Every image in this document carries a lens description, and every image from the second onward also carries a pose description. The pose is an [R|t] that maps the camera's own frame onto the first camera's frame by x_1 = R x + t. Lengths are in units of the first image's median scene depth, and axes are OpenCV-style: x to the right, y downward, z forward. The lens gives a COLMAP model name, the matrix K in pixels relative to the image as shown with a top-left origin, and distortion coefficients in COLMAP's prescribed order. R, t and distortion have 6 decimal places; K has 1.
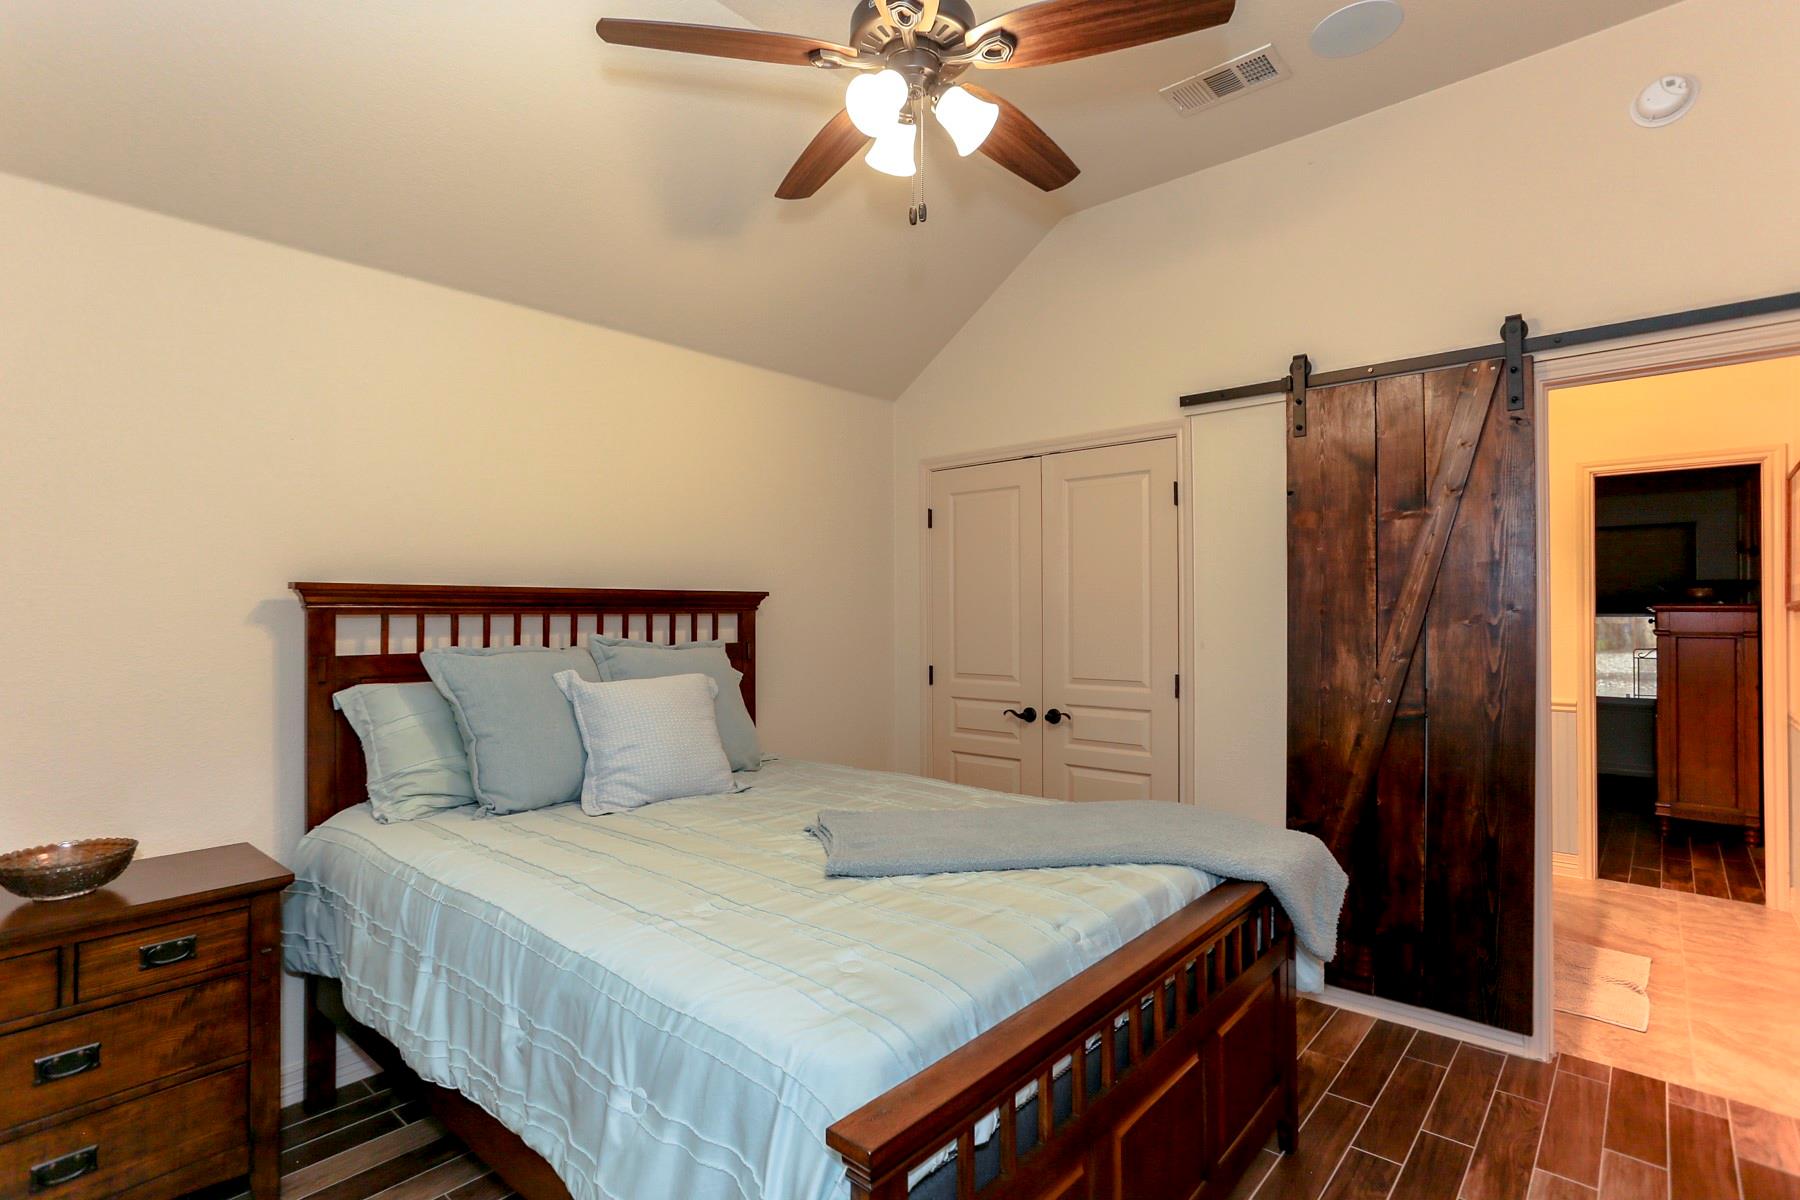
lens RADIAL K [[879.4, 0, 898.0], [0, 879.4, 591.7], [0, 0, 1]] dist [-0.000961, 0.000210]
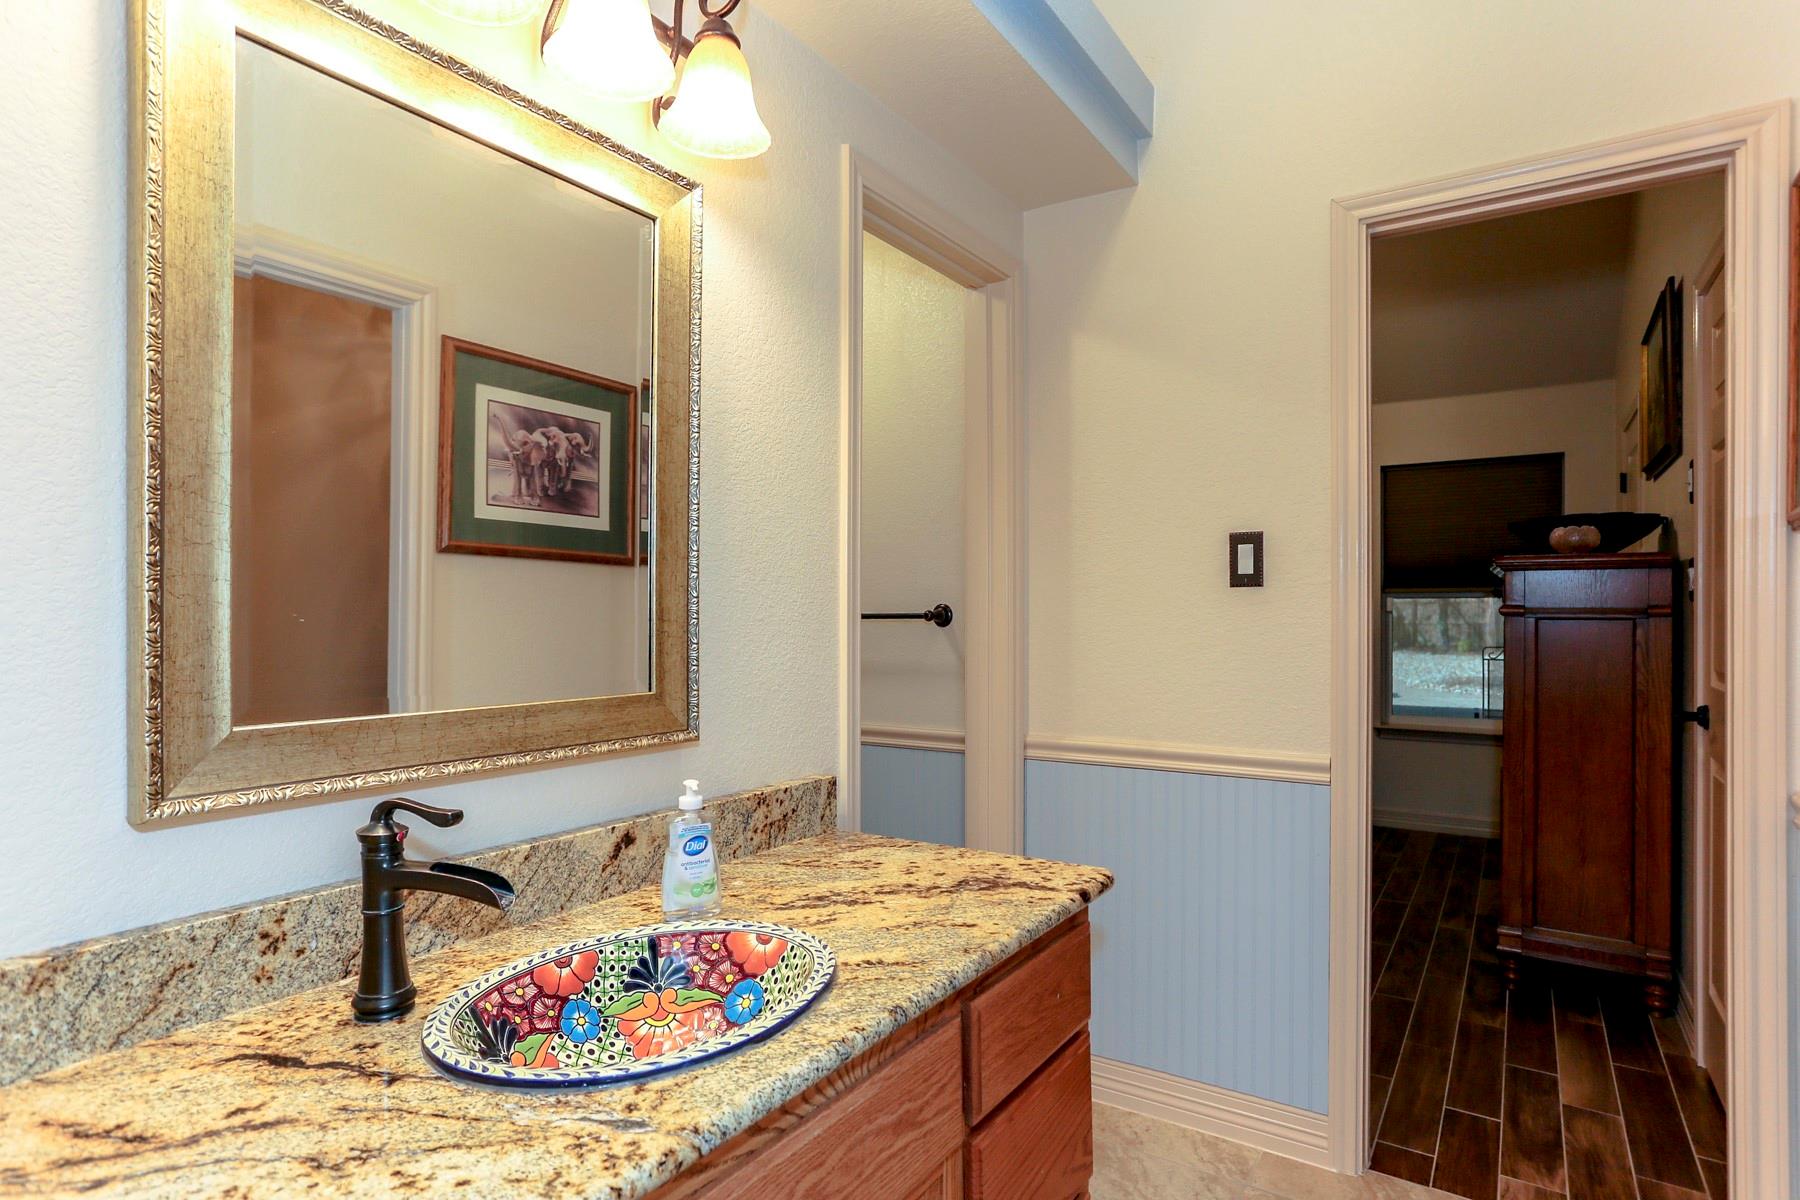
lens RADIAL K [[932.9, 0, 922.3], [0, 932.9, 614.1], [0, 0, 1]] dist [-0.027311, 0.000051]
pose [[0.989007, -0.006341, 0.147733, 0.453358], [0.004186, 0.999880, 0.014890, 0.040258], [-0.147809, -0.014108, 0.988915, 0.522491]]
